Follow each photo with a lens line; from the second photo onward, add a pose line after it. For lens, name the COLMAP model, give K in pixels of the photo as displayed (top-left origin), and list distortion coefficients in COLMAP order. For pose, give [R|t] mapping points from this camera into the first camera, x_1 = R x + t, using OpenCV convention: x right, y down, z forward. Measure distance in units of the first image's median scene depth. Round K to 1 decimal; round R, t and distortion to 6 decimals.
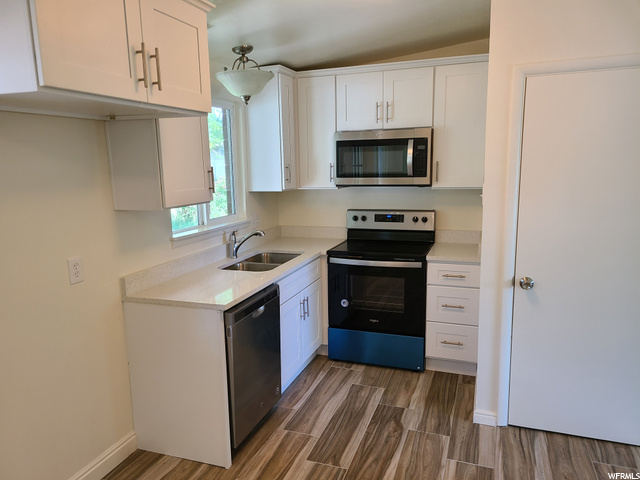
lens RADIAL K [[478.6, 0, 310.4], [0, 478.6, 248.0], [0, 0, 1]] dist [0.051818, -0.030735]
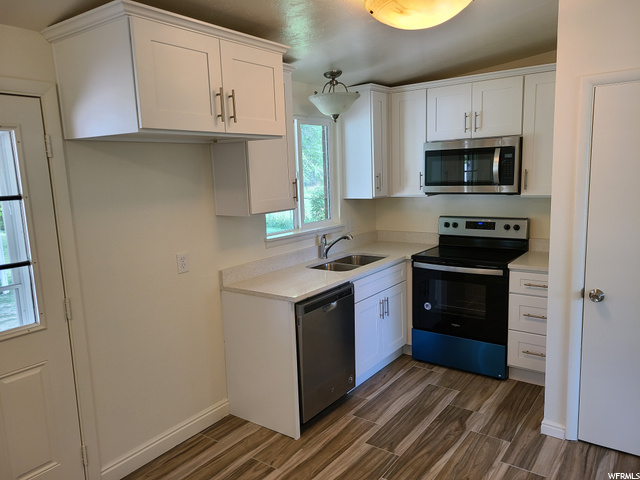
lens RADIAL K [[478.6, 0, 318.0], [0, 478.6, 244.4], [0, 0, 1]] dist [0.051818, -0.030735]
pose [[0.961545, 0.030337, -0.272967, 0.151109], [-0.034068, 0.999380, -0.008938, -0.002285], [0.272526, 0.017894, 0.961982, -0.088541]]
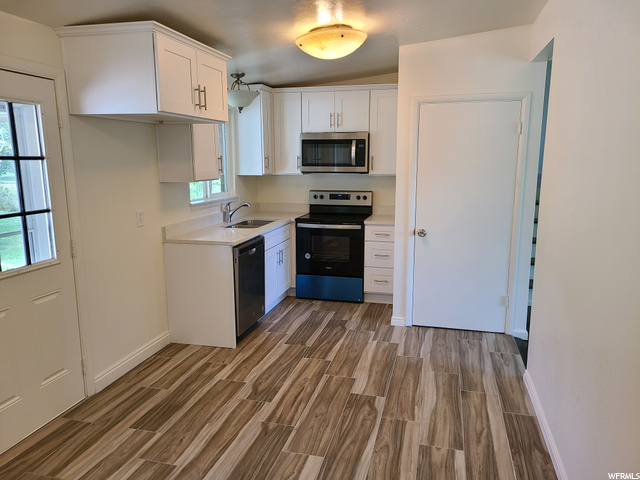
lens RADIAL K [[478.6, 0, 318.6], [0, 478.6, 246.7], [0, 0, 1]] dist [0.051818, -0.030735]
pose [[0.994833, 0.000990, 0.101515, -0.047724], [-0.001496, 0.999987, 0.004908, 0.099020], [-0.101509, -0.005034, 0.994822, -0.482723]]
